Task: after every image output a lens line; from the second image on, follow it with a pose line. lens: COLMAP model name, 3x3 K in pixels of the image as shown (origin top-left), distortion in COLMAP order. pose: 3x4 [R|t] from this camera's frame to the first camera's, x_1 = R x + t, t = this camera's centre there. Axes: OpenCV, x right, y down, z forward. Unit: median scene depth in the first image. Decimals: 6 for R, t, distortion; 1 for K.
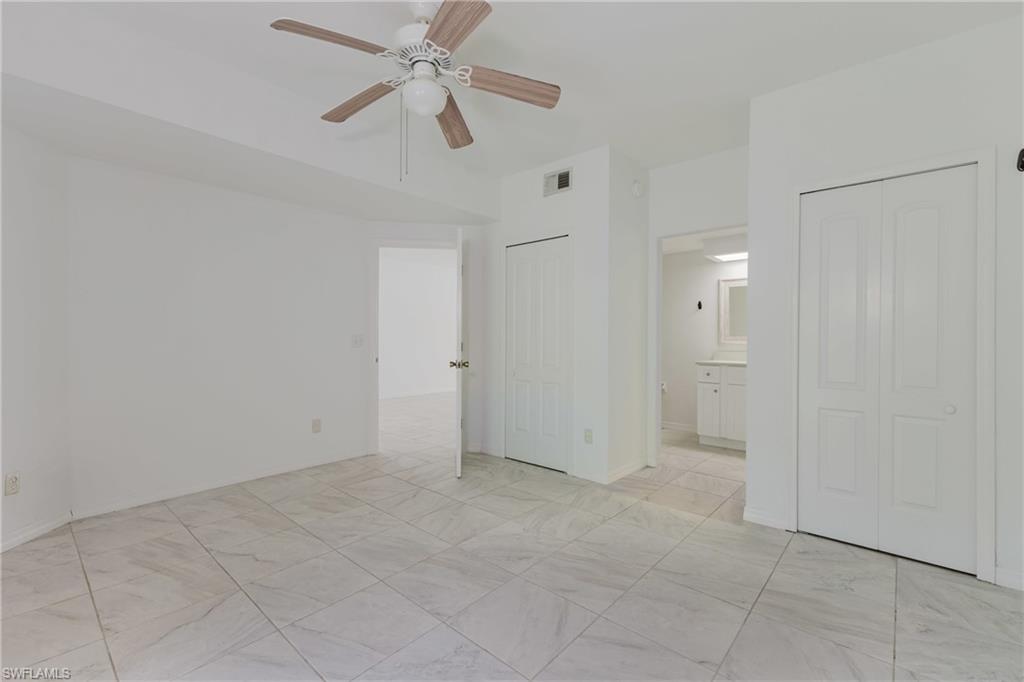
lens RADIAL K [[438.4, 0, 513.1], [0, 438.4, 339.4], [0, 0, 1]] dist [0.008242, -0.002380]
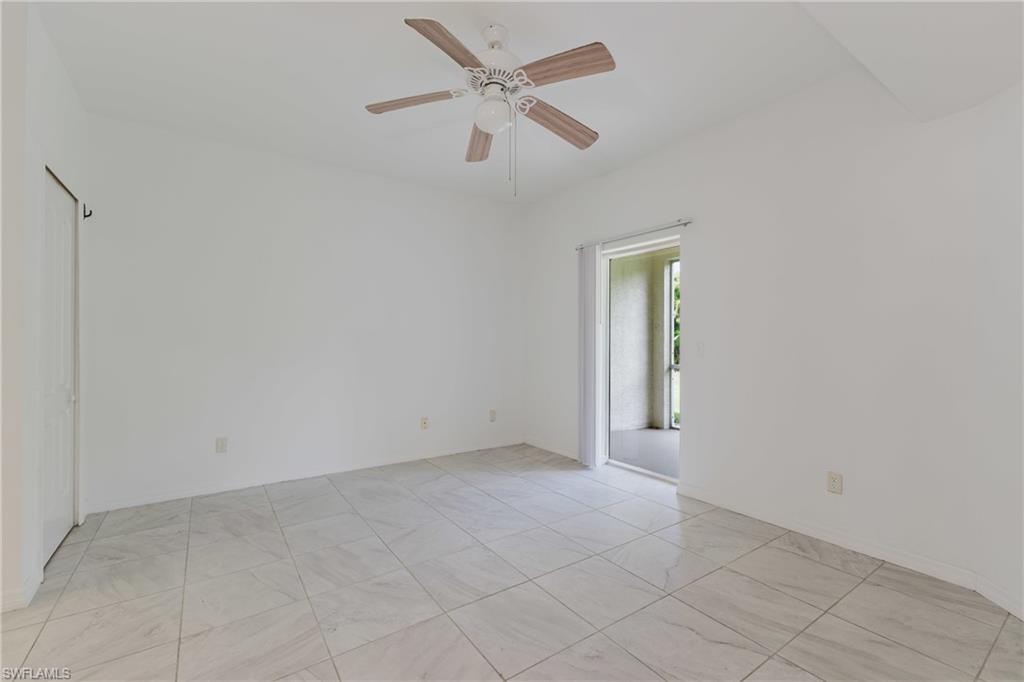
lens RADIAL K [[438.4, 0, 513.2], [0, 438.4, 341.5], [0, 0, 1]] dist [0.008242, -0.002380]
pose [[-0.971891, -0.007517, 0.235311, -0.465637], [-0.007013, 0.999971, 0.002982, -0.010989], [-0.235327, 0.001248, -0.971916, 1.880649]]
